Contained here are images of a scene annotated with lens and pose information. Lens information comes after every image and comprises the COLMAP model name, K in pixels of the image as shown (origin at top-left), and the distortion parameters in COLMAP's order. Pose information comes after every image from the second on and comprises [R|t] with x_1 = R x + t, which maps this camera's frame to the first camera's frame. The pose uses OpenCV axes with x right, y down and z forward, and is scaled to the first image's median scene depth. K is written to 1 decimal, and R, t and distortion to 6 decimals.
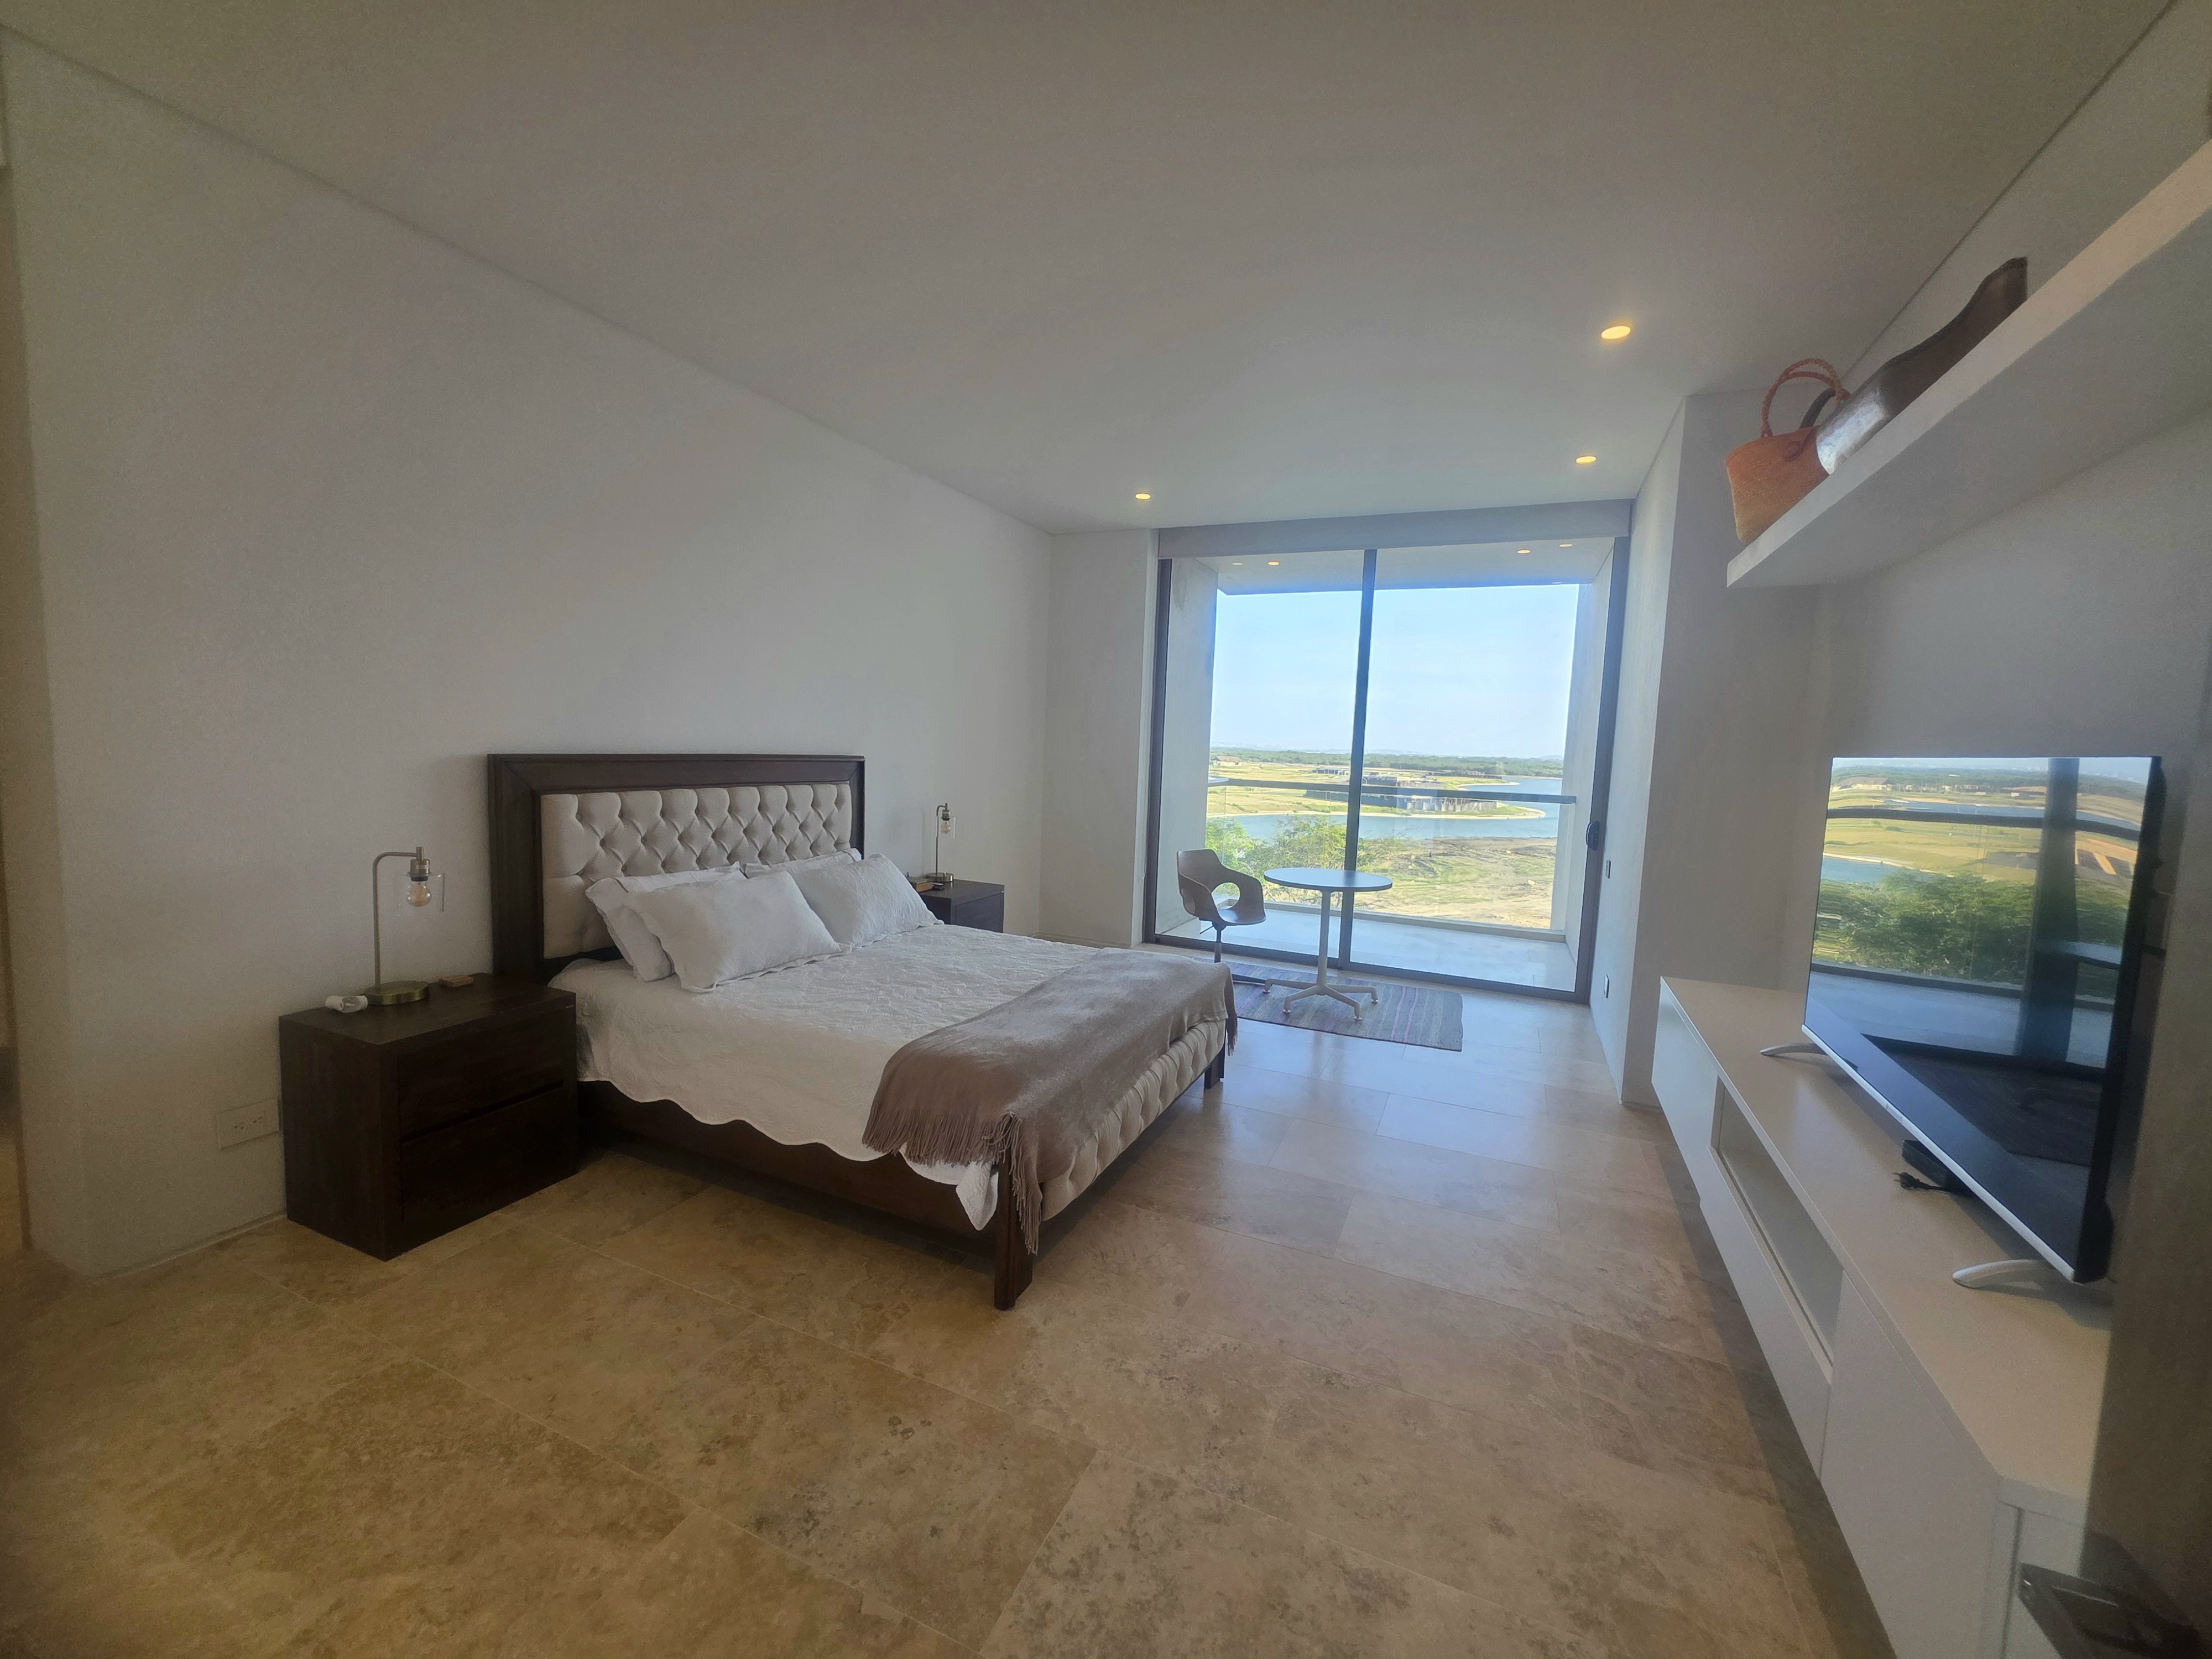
lens RADIAL K [[882.8, 0, 1115.1], [0, 882.8, 819.8], [0, 0, 1]] dist [-0.000740, -0.000179]
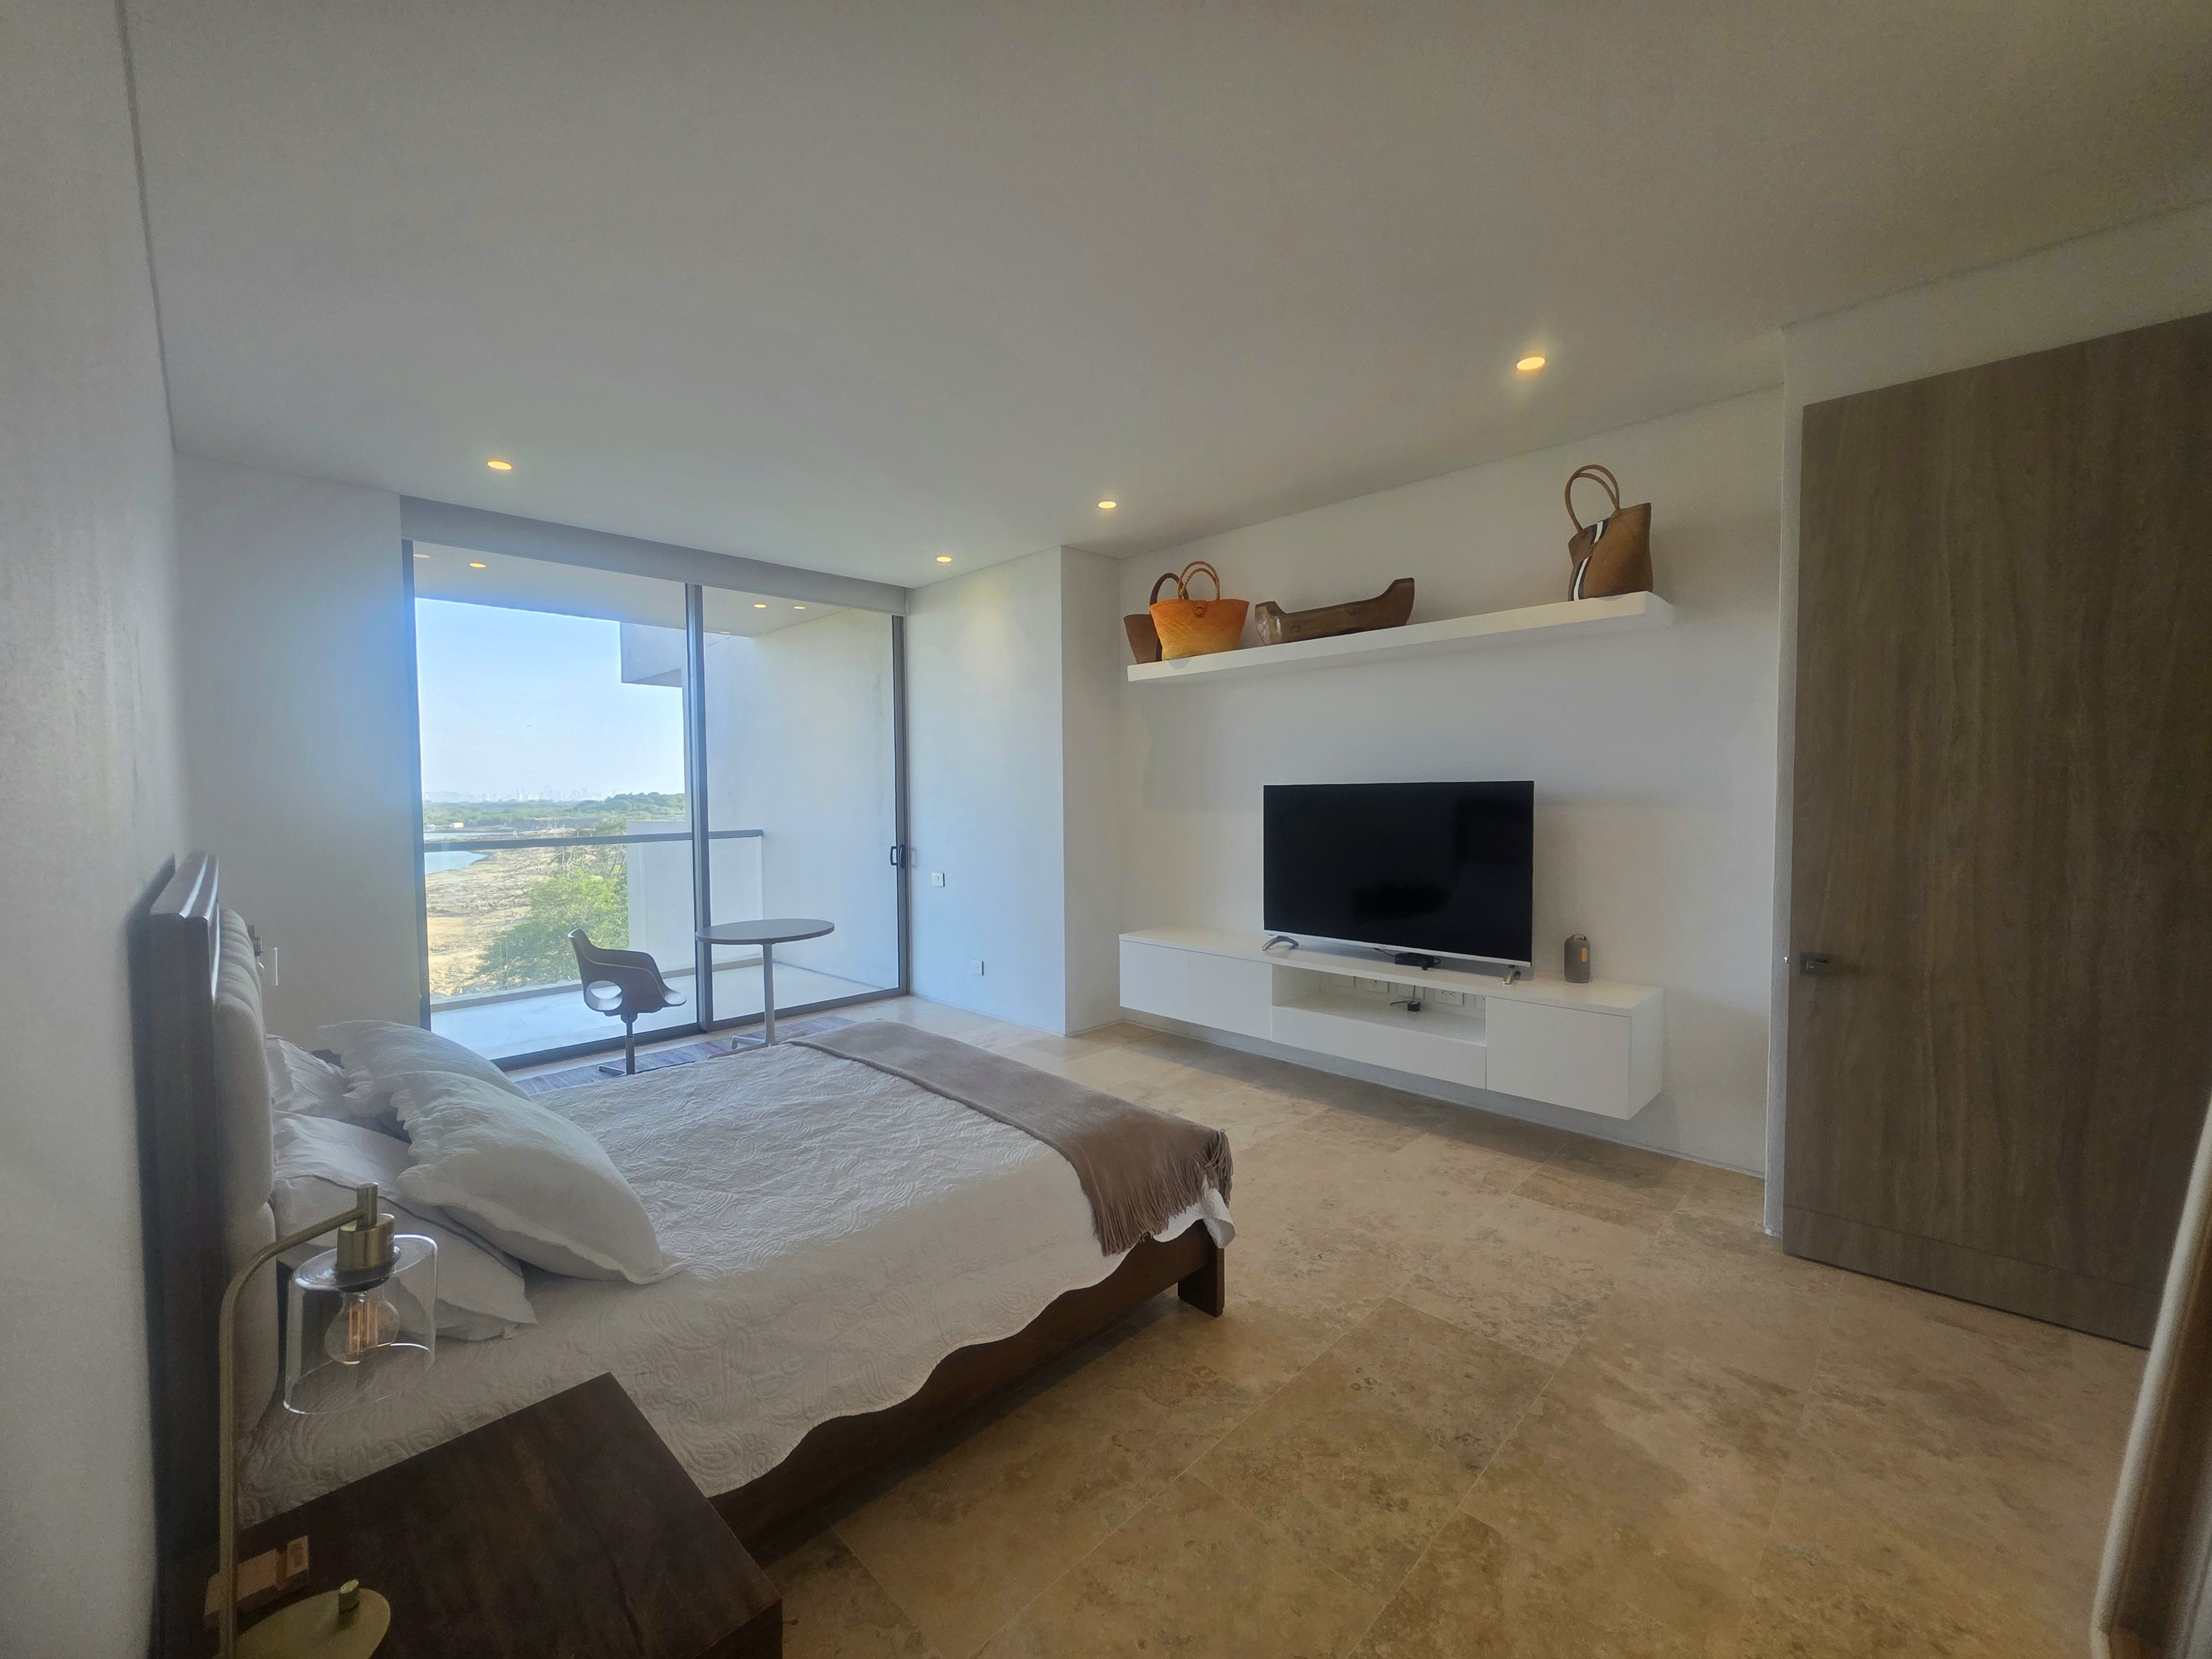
lens RADIAL K [[889.9, 0, 1084.1], [0, 889.9, 826.8], [0, 0, 1]] dist [-0.001084, 0.000010]
pose [[0.367897, -0.079018, 0.926503, -1.327145], [0.106679, 0.993391, 0.042362, -0.126566], [-0.923727, 0.083254, 0.373895, 0.788252]]
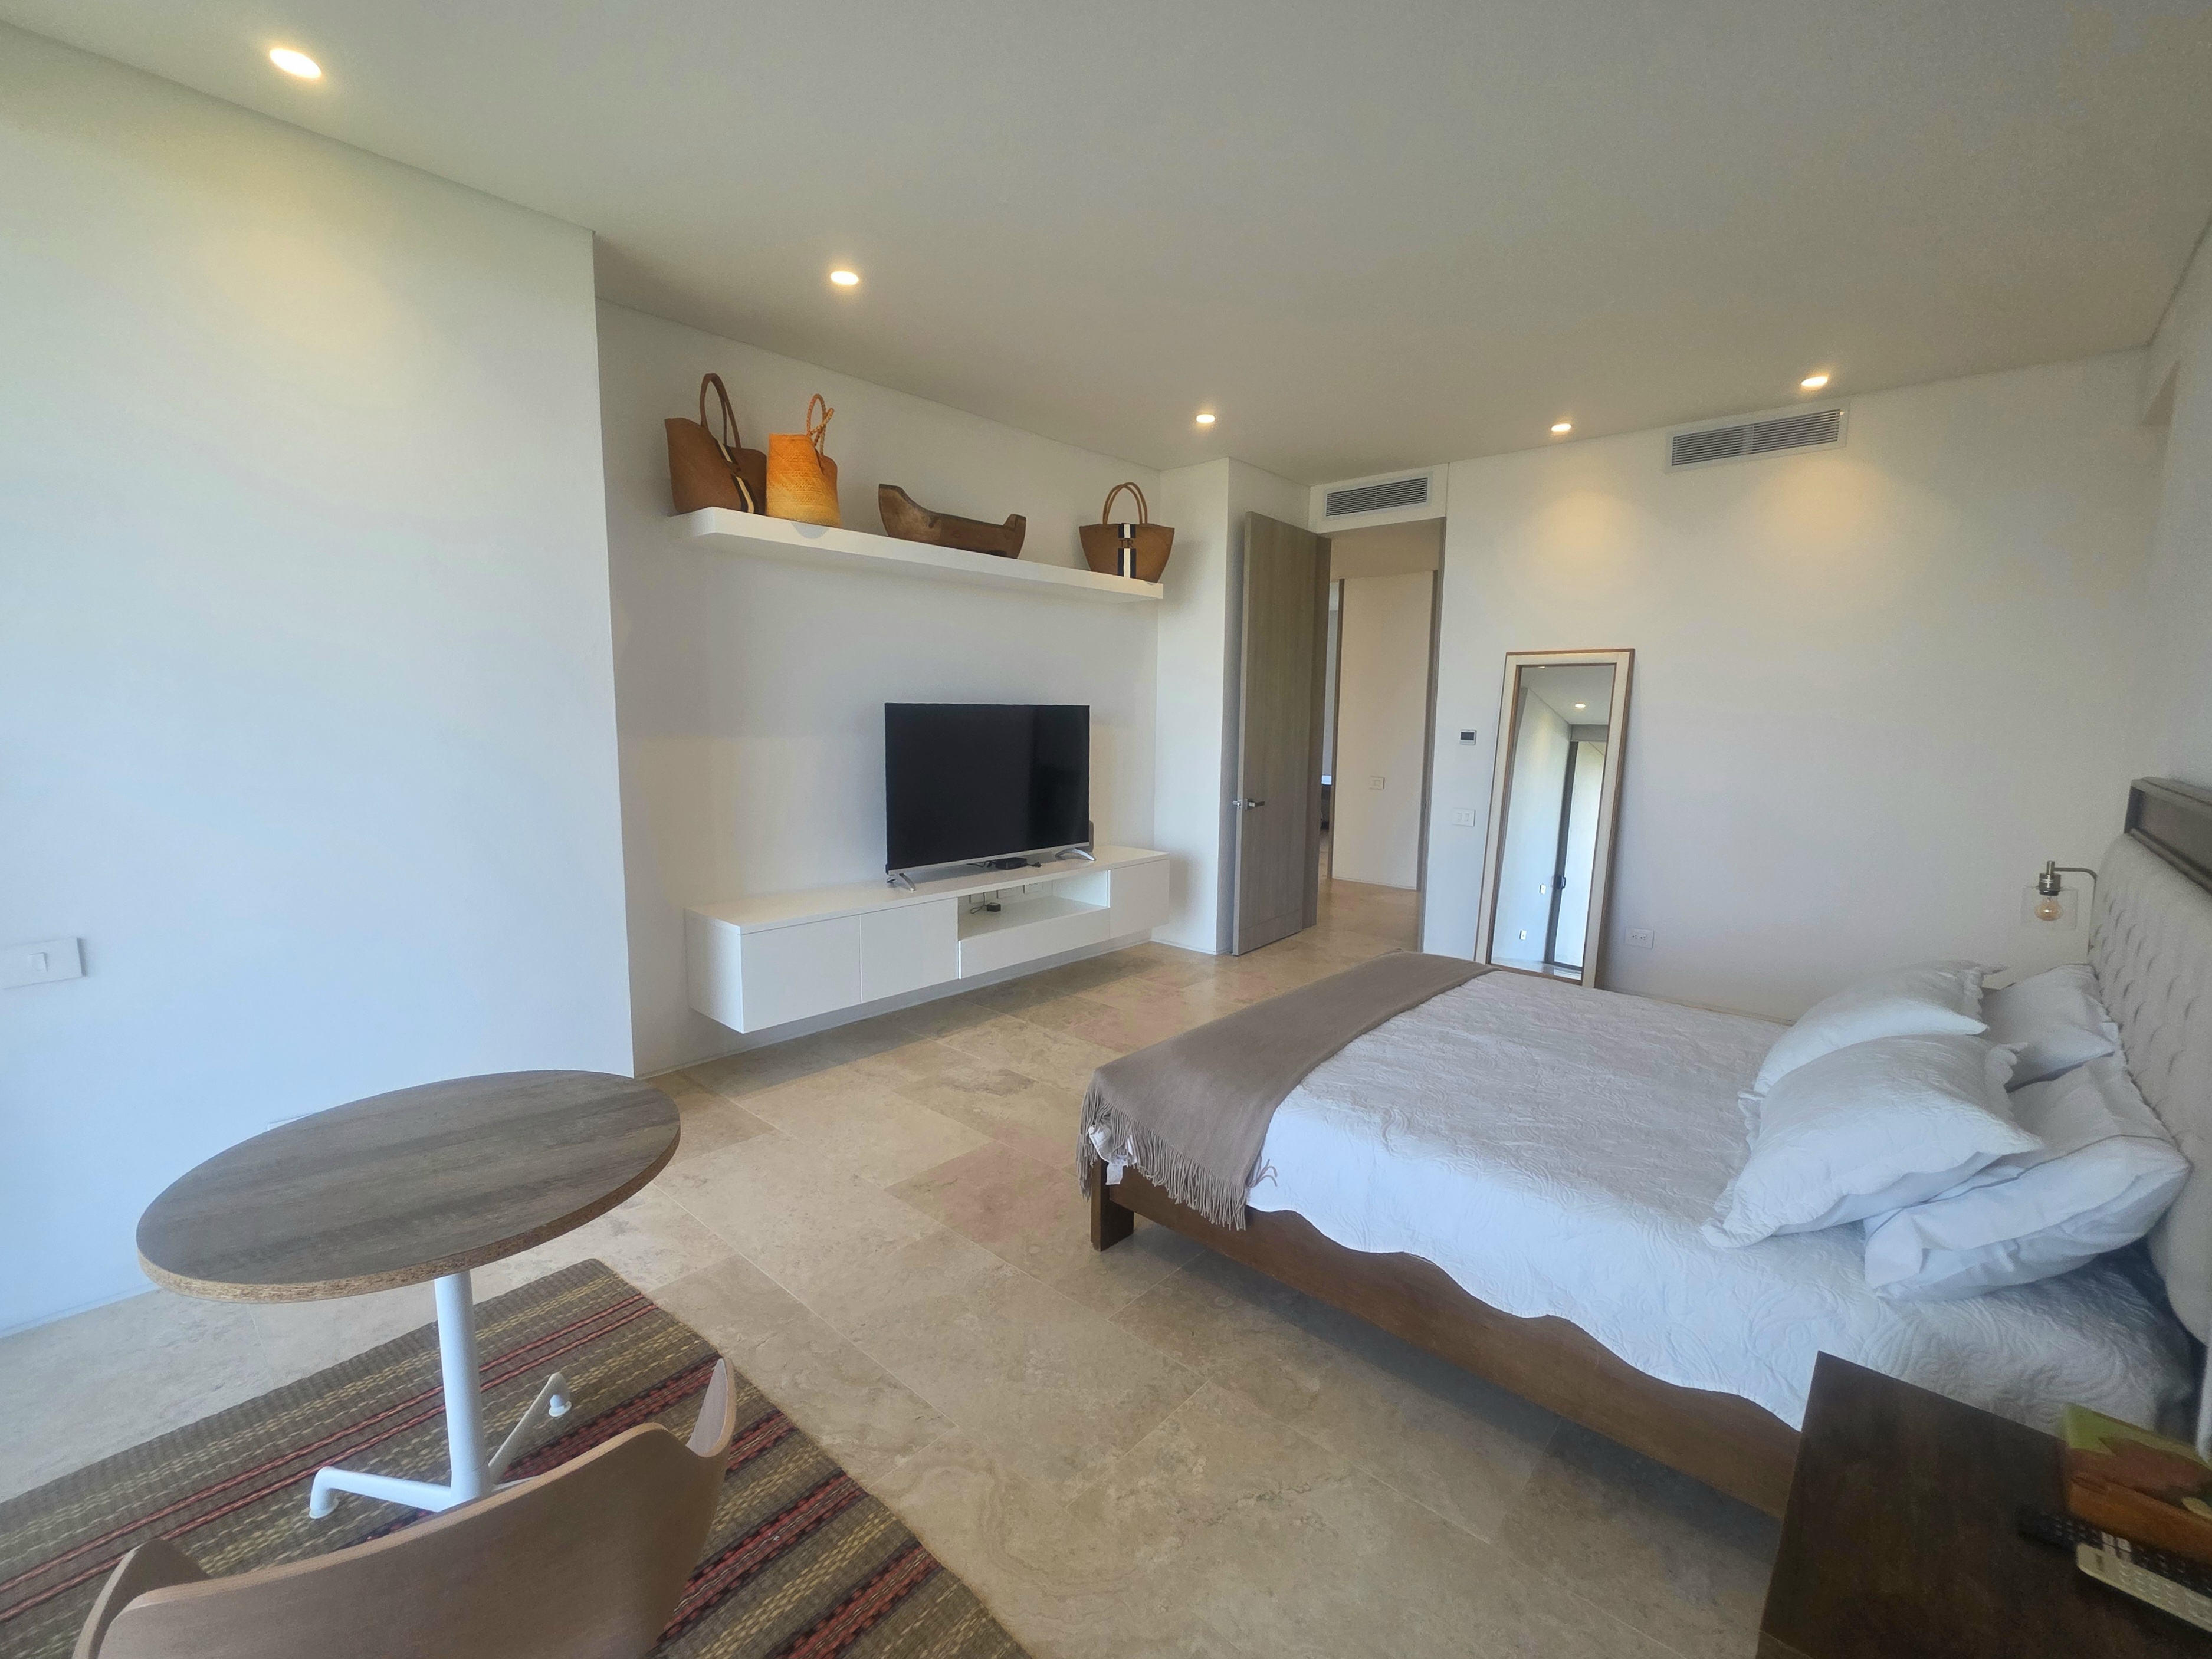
lens RADIAL K [[941.2, 0, 1106.0], [0, 941.2, 829.5], [0, 0, 1]] dist [-0.000526, -0.000128]
pose [[-0.951313, -0.085663, 0.296082, -0.115686], [-0.019887, 0.975661, 0.218381, -0.276213], [-0.307583, 0.201861, -0.929863, 3.052850]]
